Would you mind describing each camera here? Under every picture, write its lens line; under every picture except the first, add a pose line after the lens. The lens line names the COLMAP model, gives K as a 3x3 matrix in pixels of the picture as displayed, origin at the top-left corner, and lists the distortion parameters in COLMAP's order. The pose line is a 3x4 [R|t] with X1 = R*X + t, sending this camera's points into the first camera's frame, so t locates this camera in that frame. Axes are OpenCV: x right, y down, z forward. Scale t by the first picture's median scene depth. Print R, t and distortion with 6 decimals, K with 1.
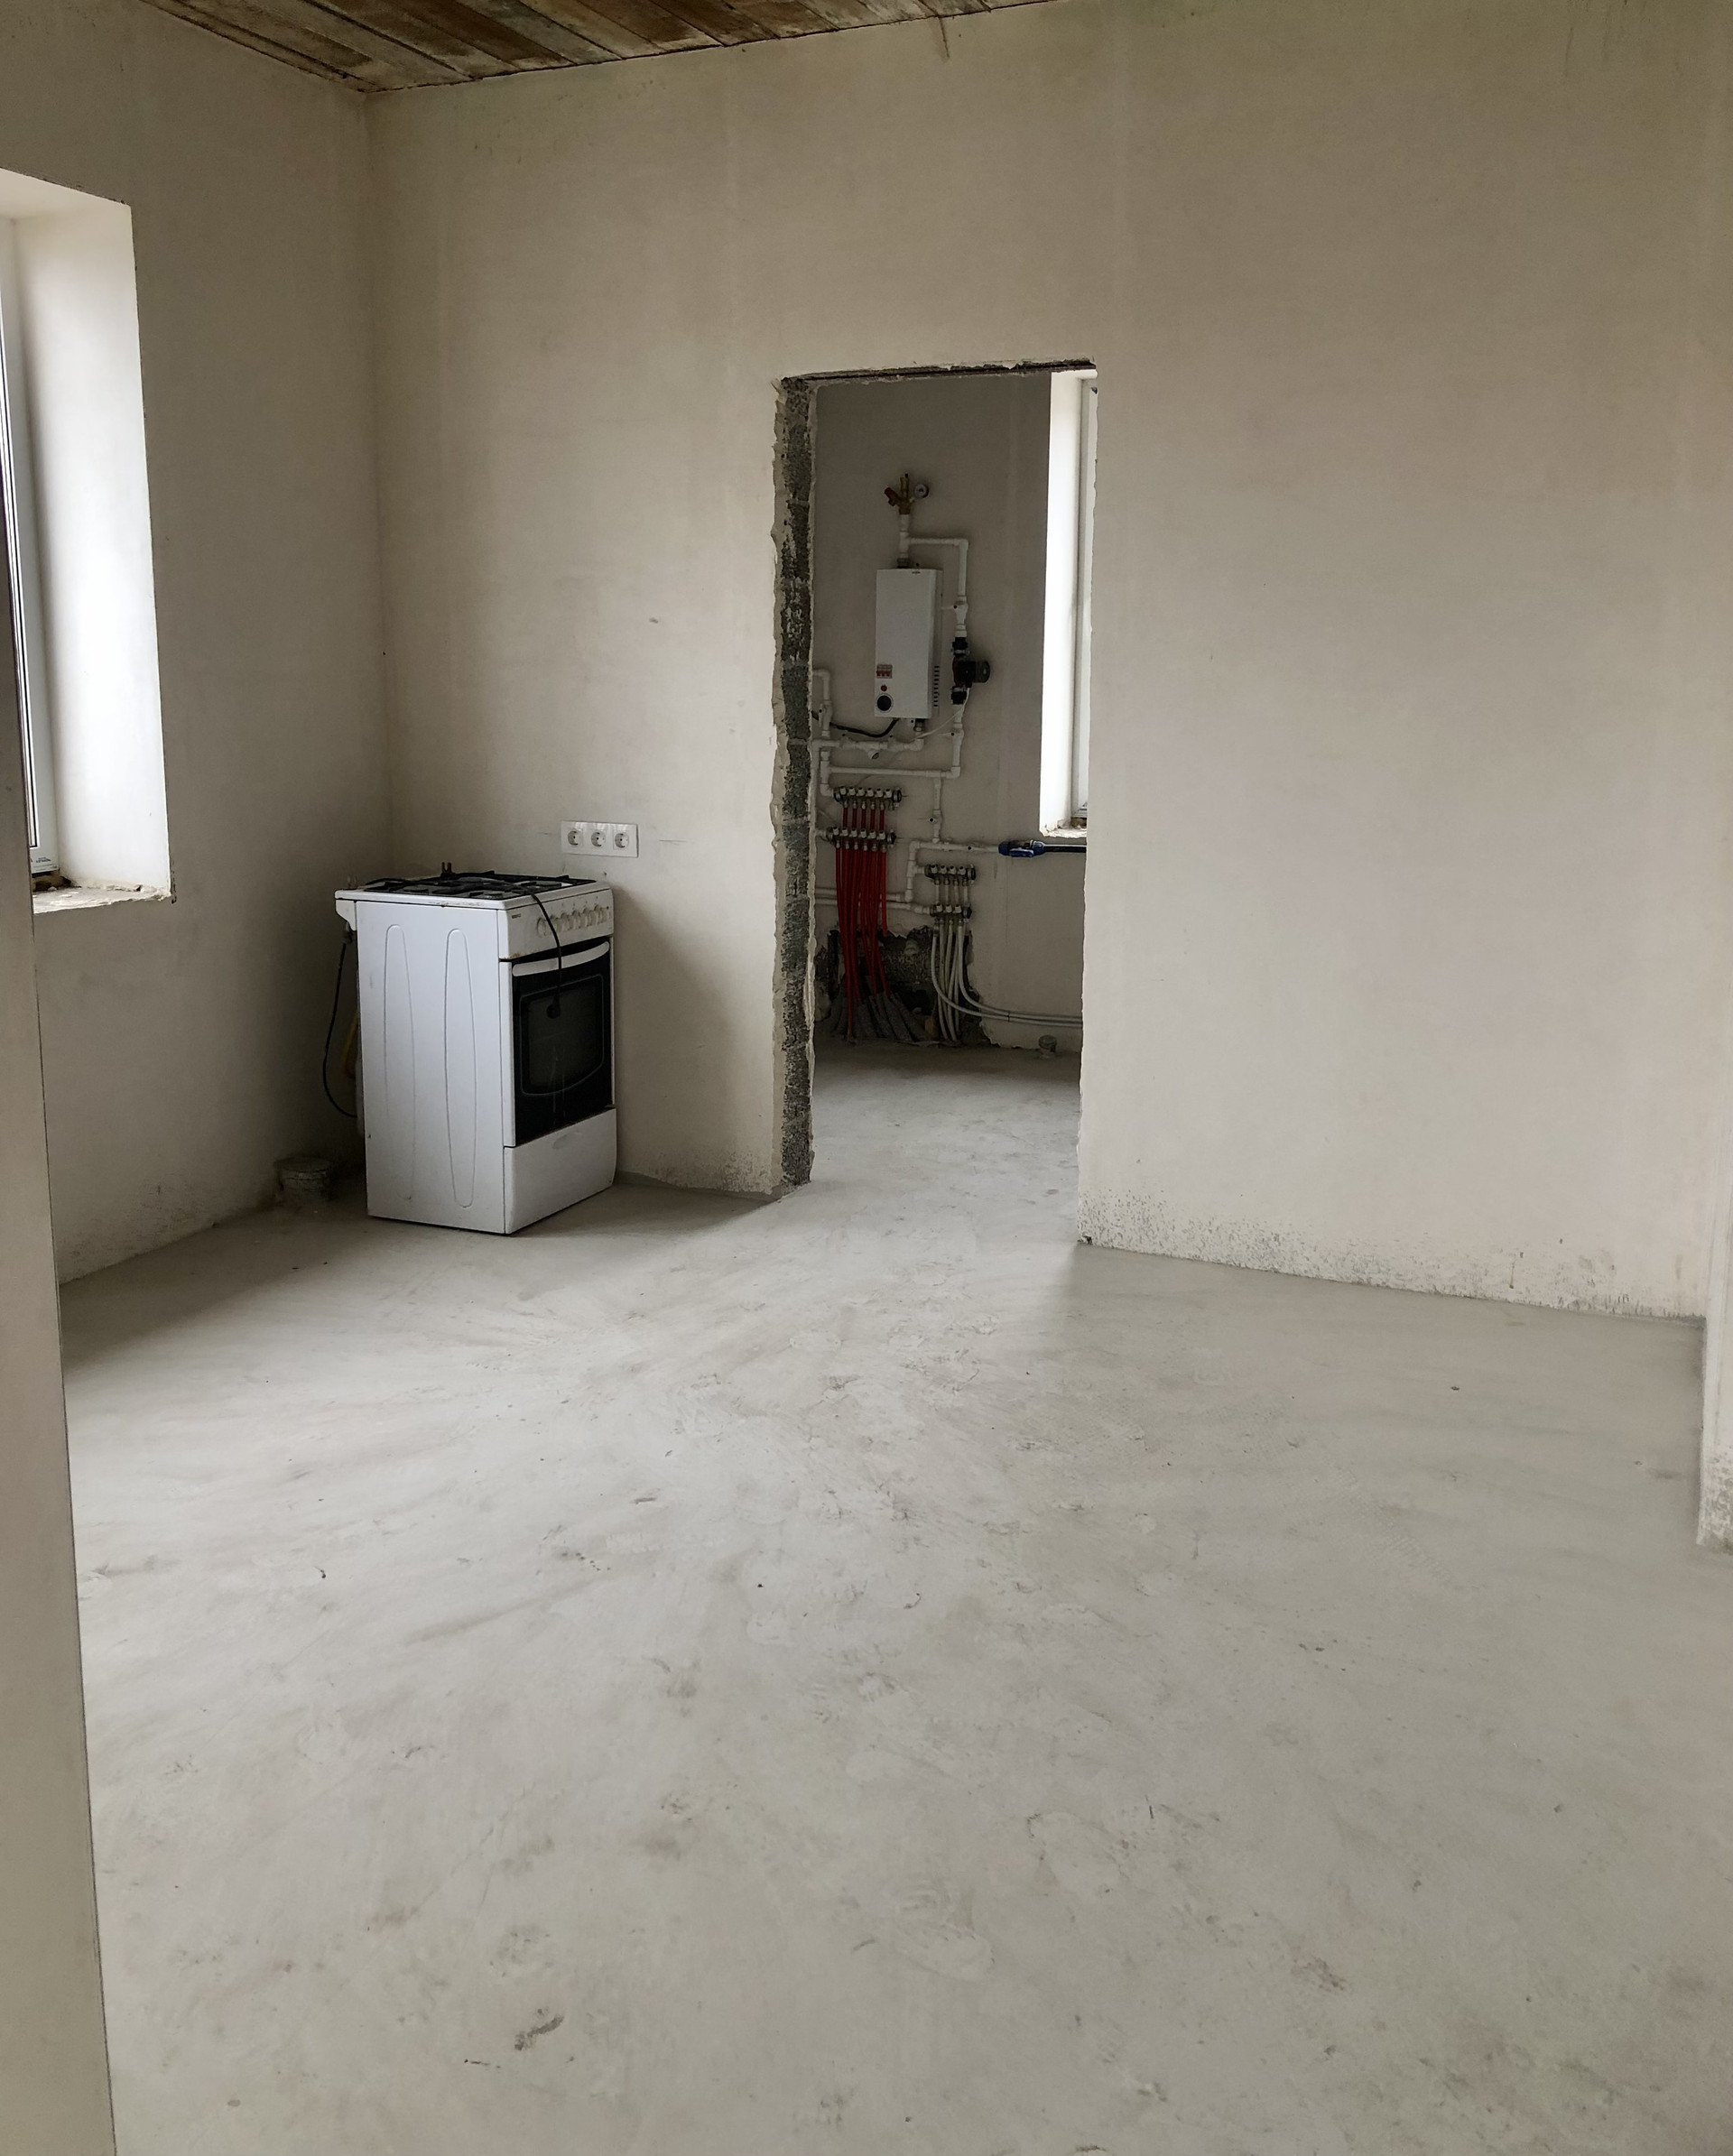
lens RADIAL K [[1953.6, 0, 861.2], [0, 1953.6, 1076.0], [0, 0, 1]] dist [0.006489, 0.000935]
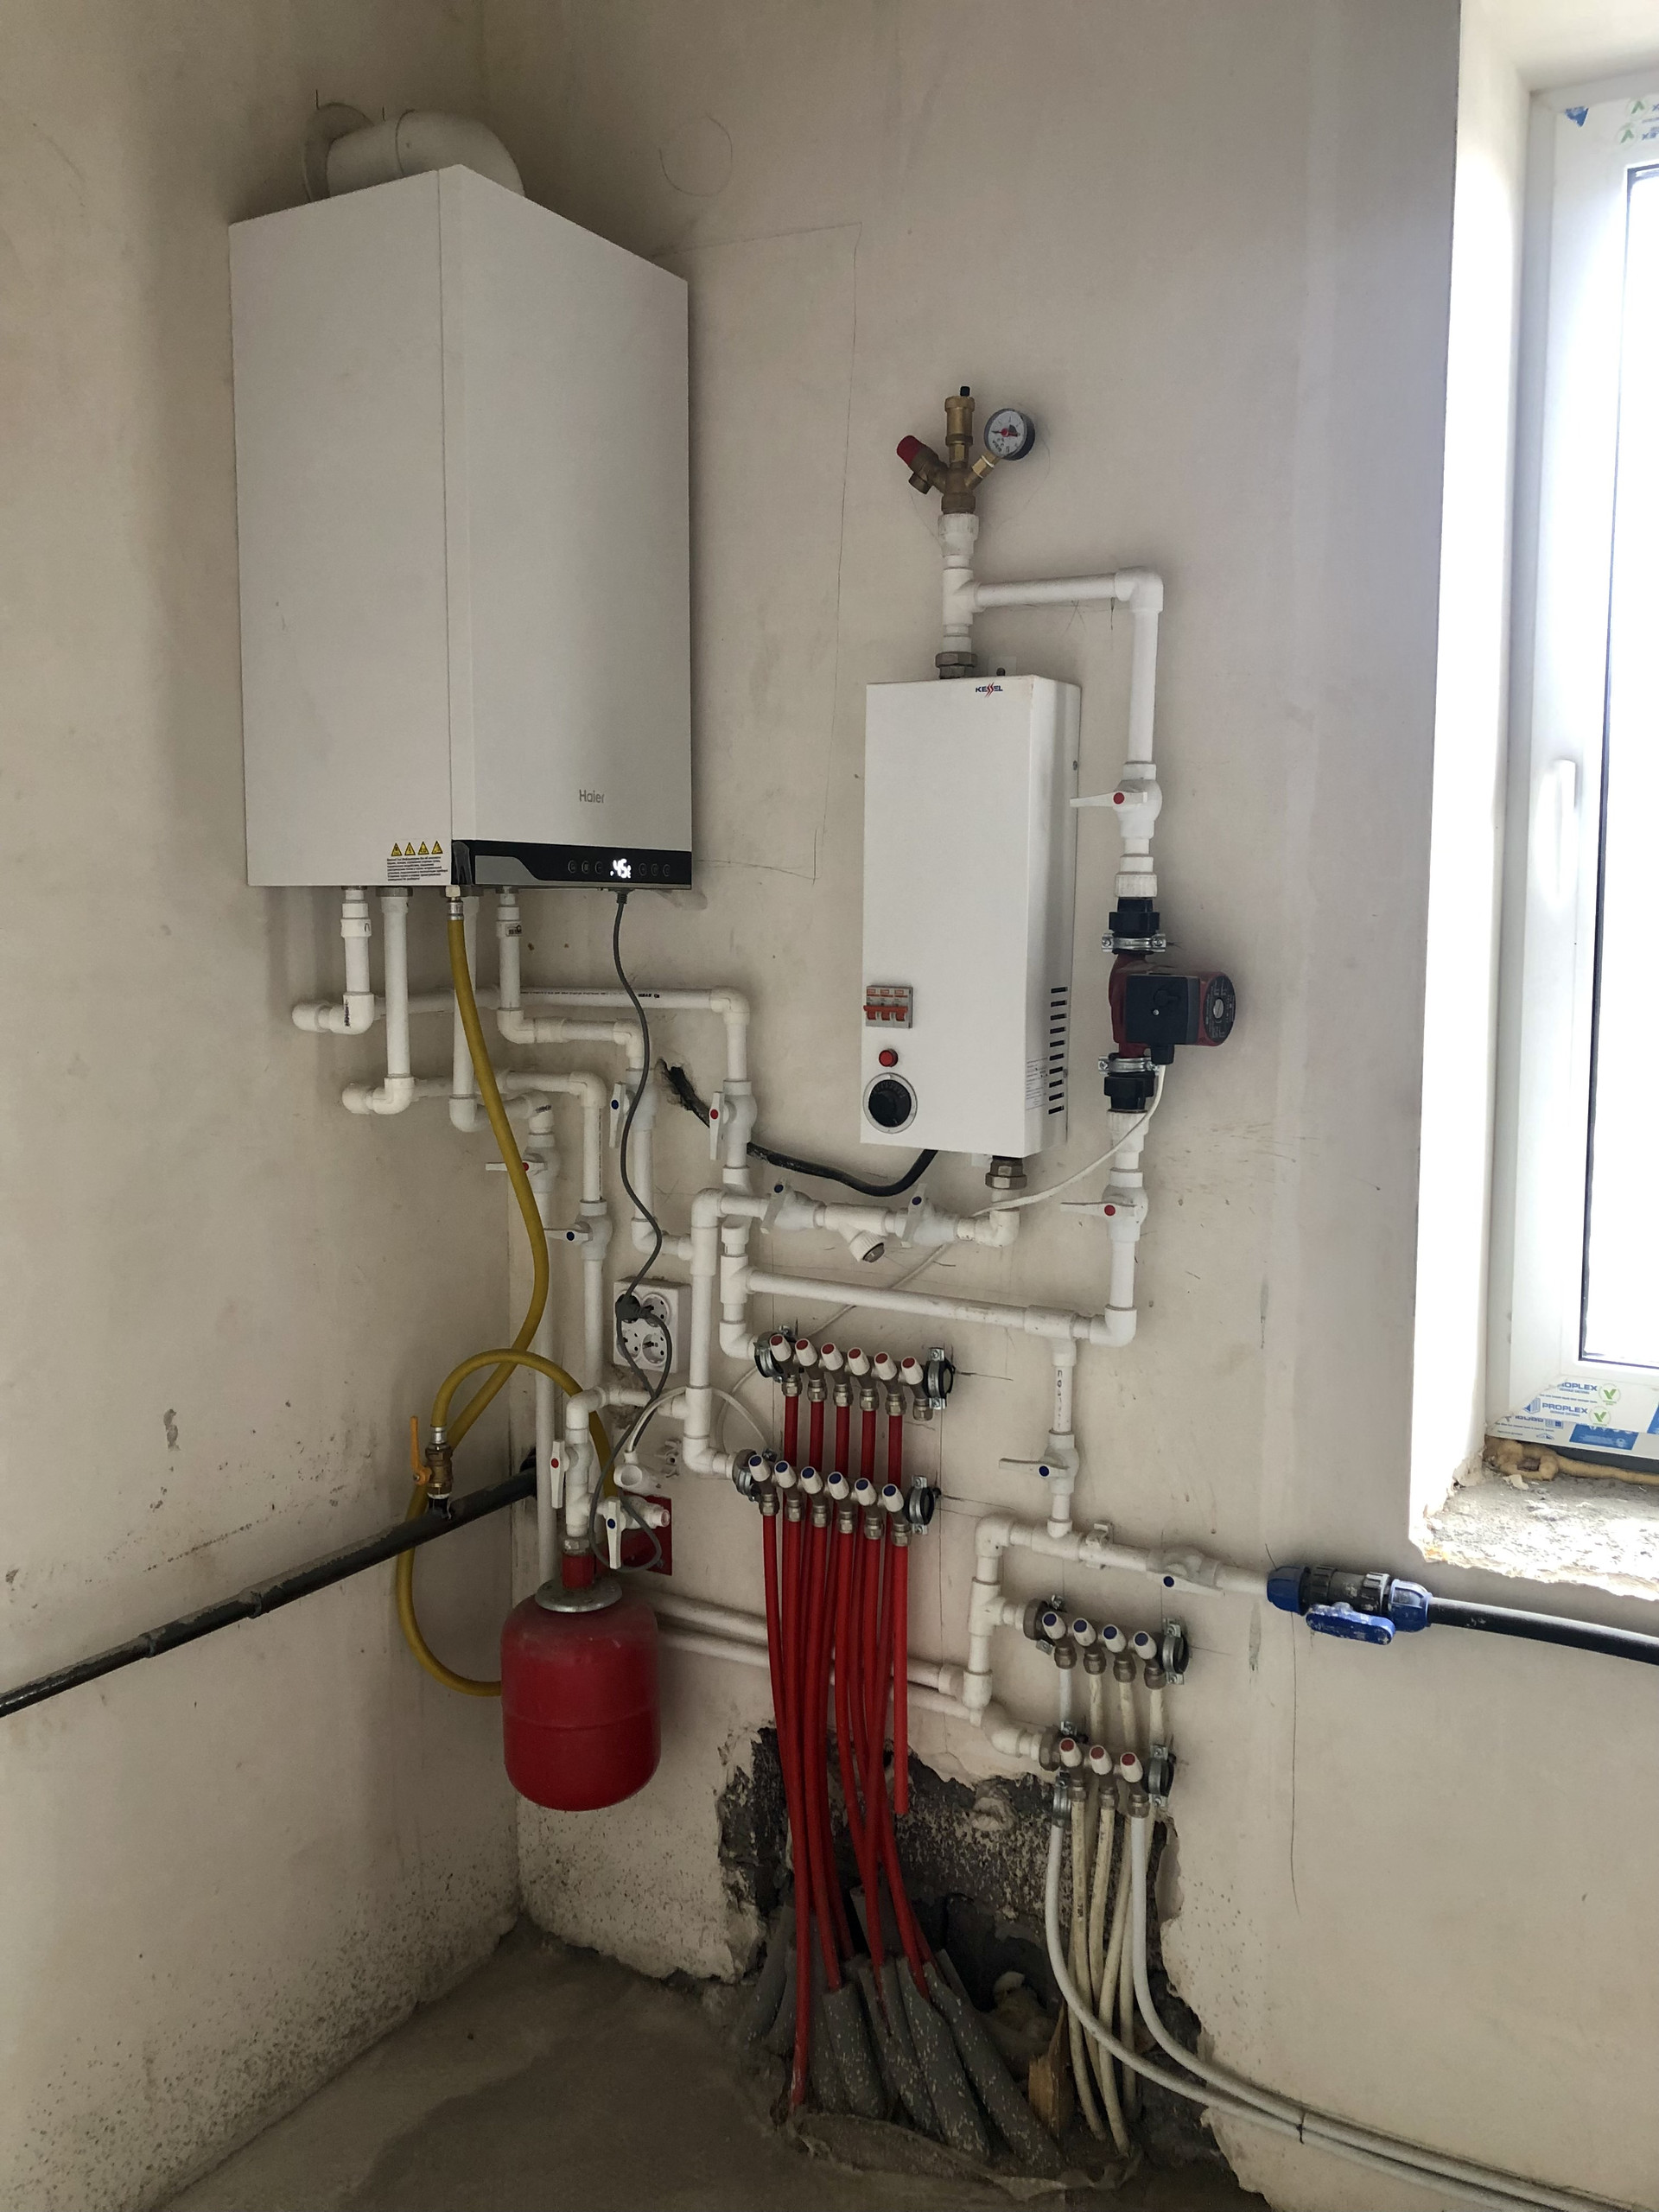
lens RADIAL K [[1957.4, 0, 832.3], [0, 1957.4, 1101.3], [0, 0, 1]] dist [0.018559, -0.015013]
pose [[0.993273, 0.004635, -0.115706, 0.038002], [-0.016016, 0.995094, -0.097626, -0.157292], [0.114686, 0.098822, 0.988474, 0.675097]]
